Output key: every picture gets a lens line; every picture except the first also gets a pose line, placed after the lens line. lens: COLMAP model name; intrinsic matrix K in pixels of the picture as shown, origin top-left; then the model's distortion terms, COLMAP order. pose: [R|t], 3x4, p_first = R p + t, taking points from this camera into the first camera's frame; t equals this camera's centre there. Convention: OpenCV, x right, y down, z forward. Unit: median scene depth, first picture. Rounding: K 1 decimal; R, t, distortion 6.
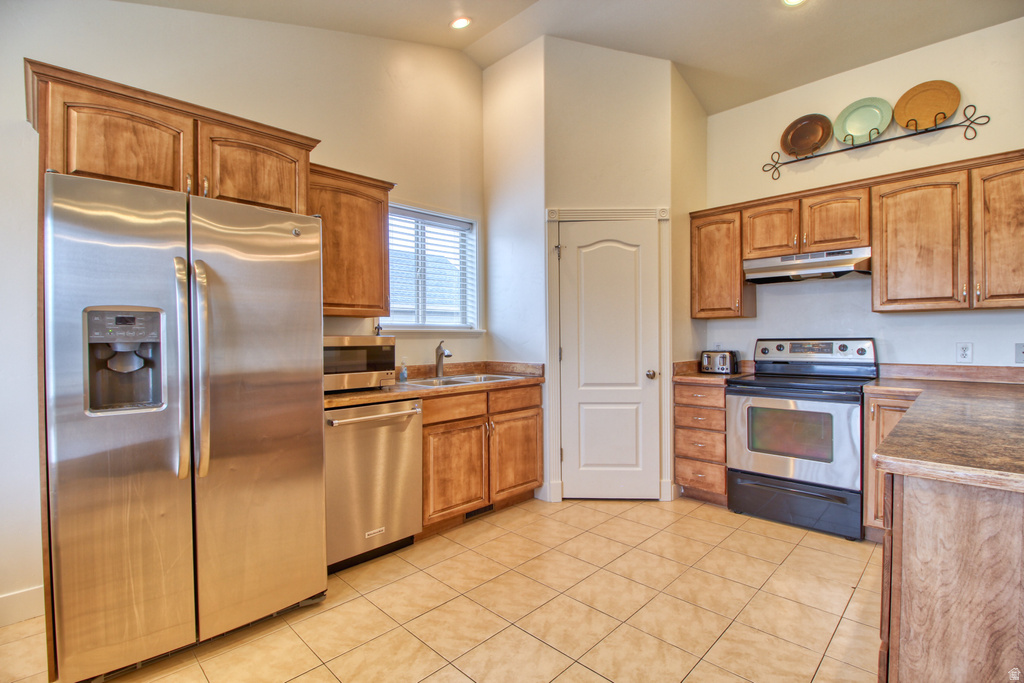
lens RADIAL K [[473.8, 0, 509.4], [0, 473.8, 342.6], [0, 0, 1]] dist [-0.003336, -0.010701]
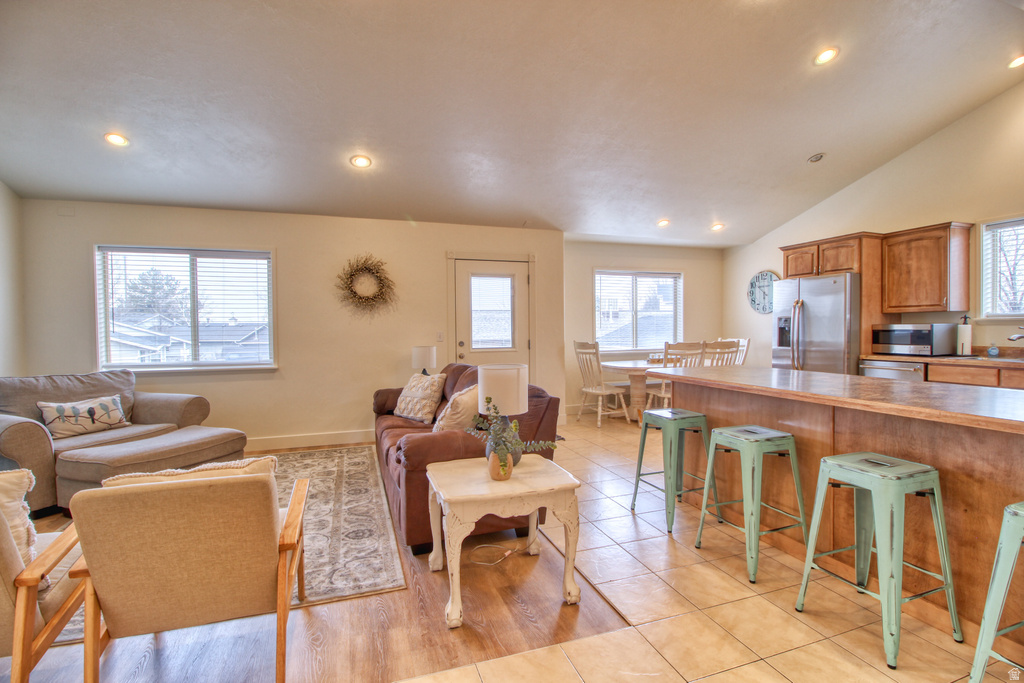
lens RADIAL K [[473.8, 0, 510.9], [0, 473.8, 340.6], [0, 0, 1]] dist [-0.003336, -0.010701]
pose [[-0.443328, 0.033149, -0.895746, 1.821161], [0.001442, 0.999341, 0.036269, -0.017694], [0.896358, 0.014787, -0.443083, 0.442163]]
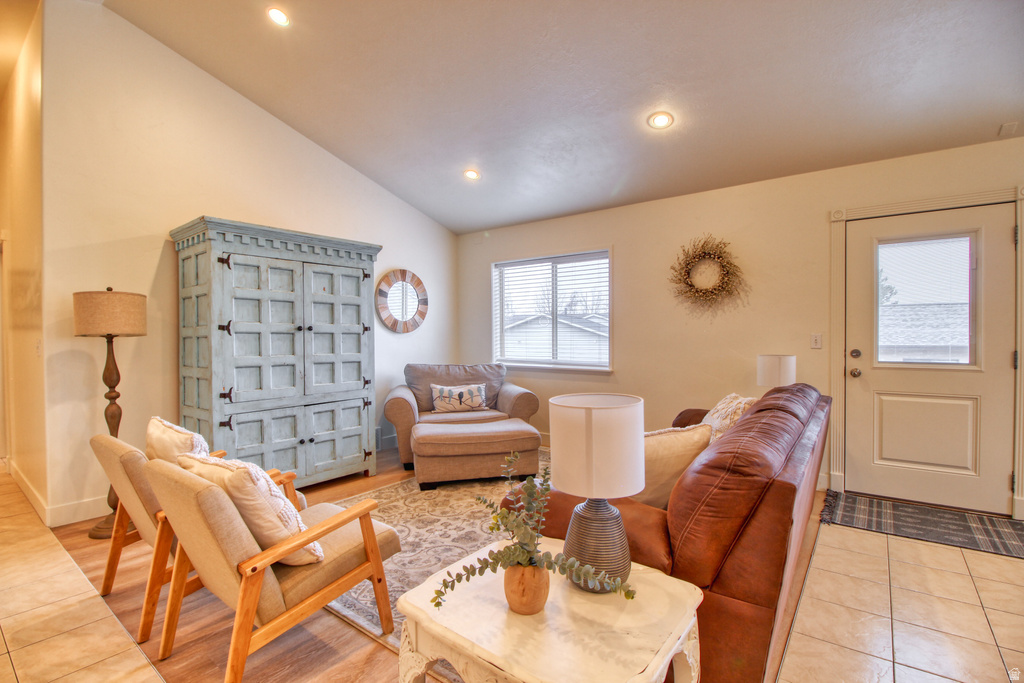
lens RADIAL K [[473.8, 0, 508.4], [0, 473.8, 341.1], [0, 0, 1]] dist [-0.003336, -0.010701]
pose [[-0.991895, 0.015009, -0.126174, 1.196317], [0.011361, 0.999498, 0.029576, -0.012880], [0.126554, 0.027903, -0.991567, 0.497512]]
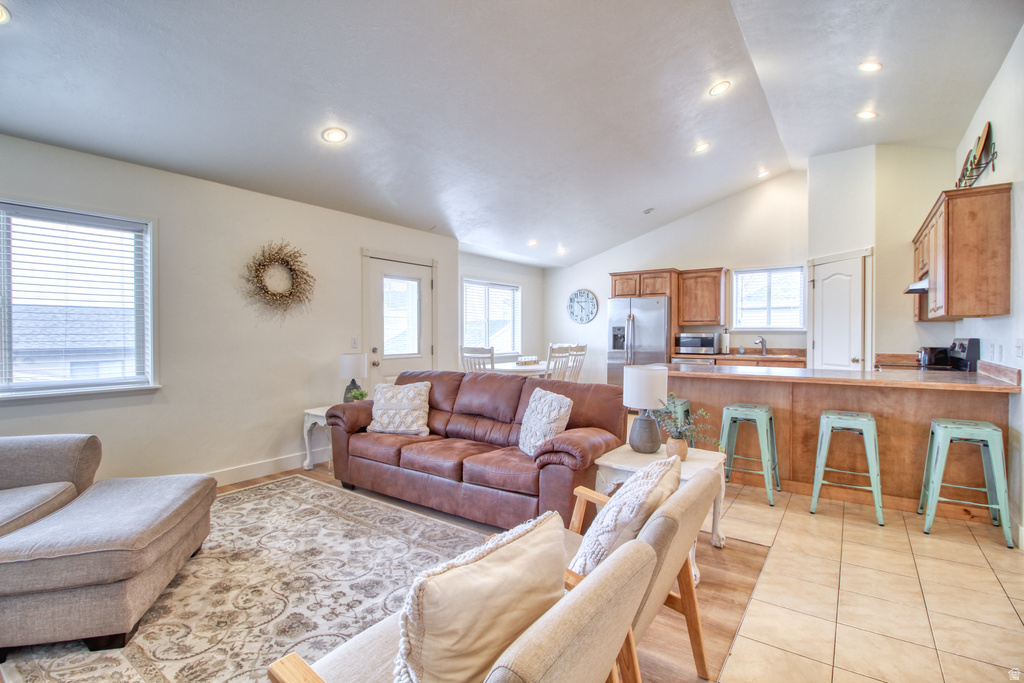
lens RADIAL K [[473.8, 0, 513.2], [0, 473.8, 339.1], [0, 0, 1]] dist [-0.003336, -0.010701]
pose [[0.159197, 0.020208, -0.987040, 2.011206], [-0.013423, 0.999742, 0.018303, -0.014844], [0.987156, 0.010335, 0.159427, -0.400883]]
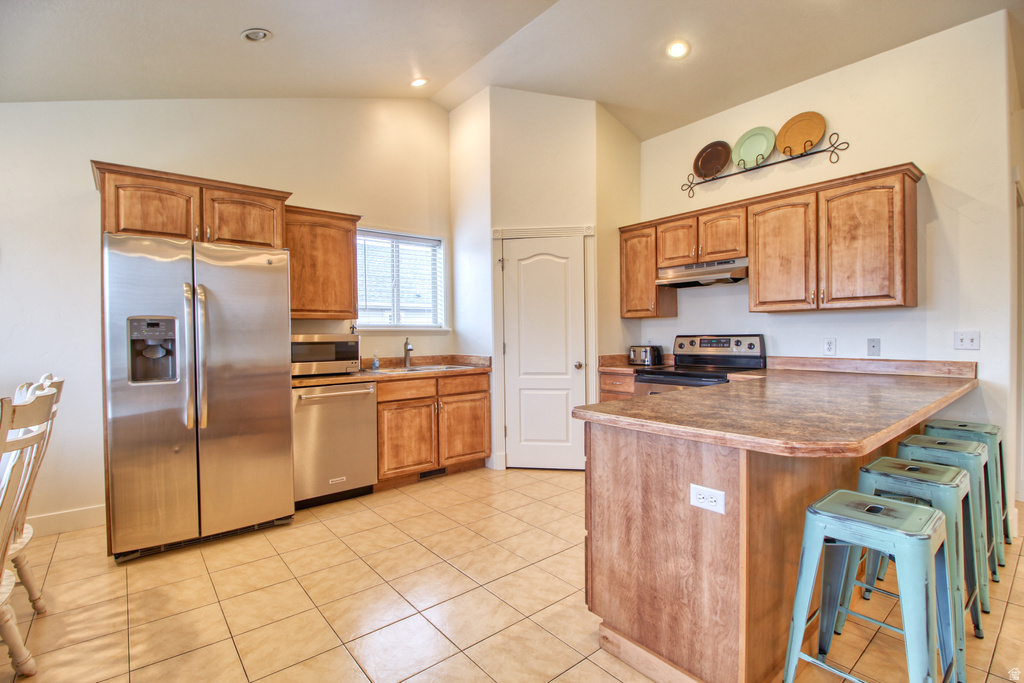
lens RADIAL K [[473.8, 0, 510.3], [0, 473.8, 342.4], [0, 0, 1]] dist [-0.003336, -0.010701]
pose [[0.994640, -0.001539, -0.103385, 0.314325], [0.002131, 0.999982, 0.005616, 0.002640], [0.103374, -0.005806, 0.994626, -0.260104]]
